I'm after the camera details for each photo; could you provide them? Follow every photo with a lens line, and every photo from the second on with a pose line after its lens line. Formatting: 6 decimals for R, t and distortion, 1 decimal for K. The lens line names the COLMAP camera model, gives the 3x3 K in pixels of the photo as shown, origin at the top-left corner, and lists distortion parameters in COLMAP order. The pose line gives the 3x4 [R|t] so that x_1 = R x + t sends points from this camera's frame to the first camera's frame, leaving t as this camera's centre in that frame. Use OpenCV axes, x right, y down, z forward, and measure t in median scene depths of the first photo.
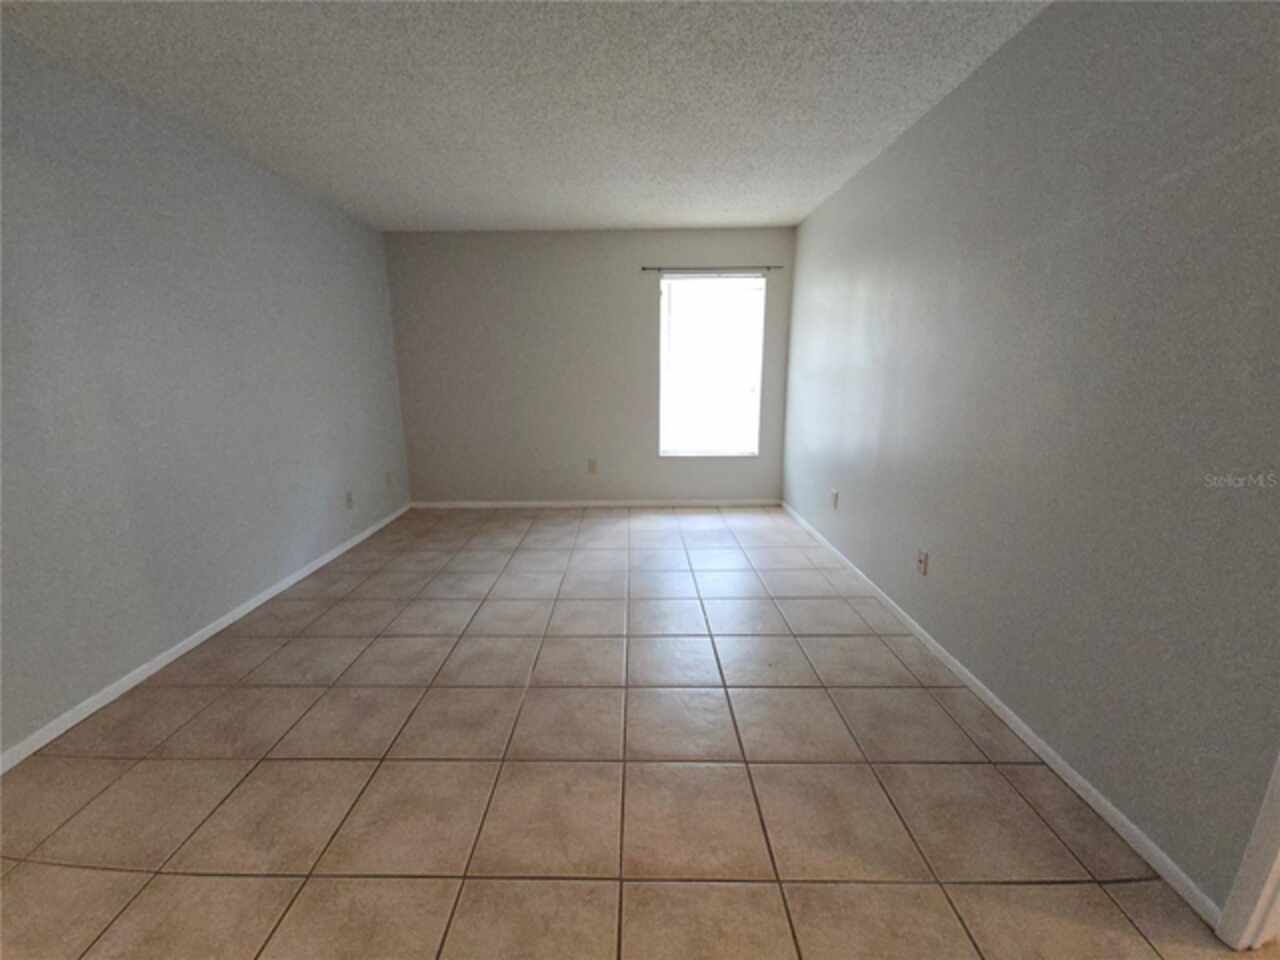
lens RADIAL K [[523.0, 0, 633.1], [0, 523.0, 480.5], [0, 0, 1]] dist [0.002170, -0.002961]
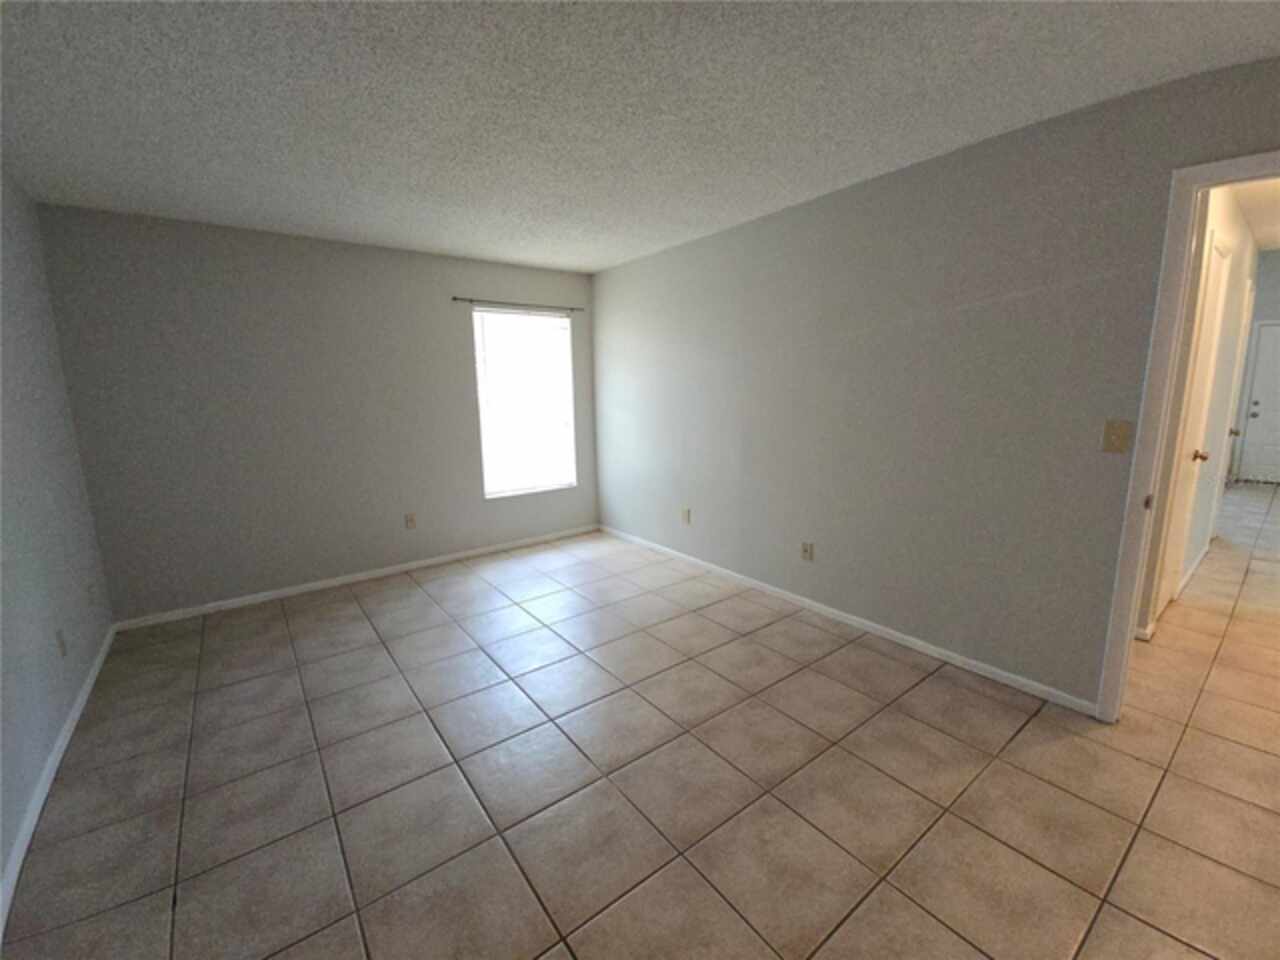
lens RADIAL K [[523.0, 0, 634.5], [0, 523.0, 476.3], [0, 0, 1]] dist [0.002170, -0.002961]
pose [[0.793900, -0.108518, 0.598286, -0.333694], [0.141339, 0.989929, -0.007995, -0.048203], [-0.591393, 0.090908, 0.801243, 0.114663]]
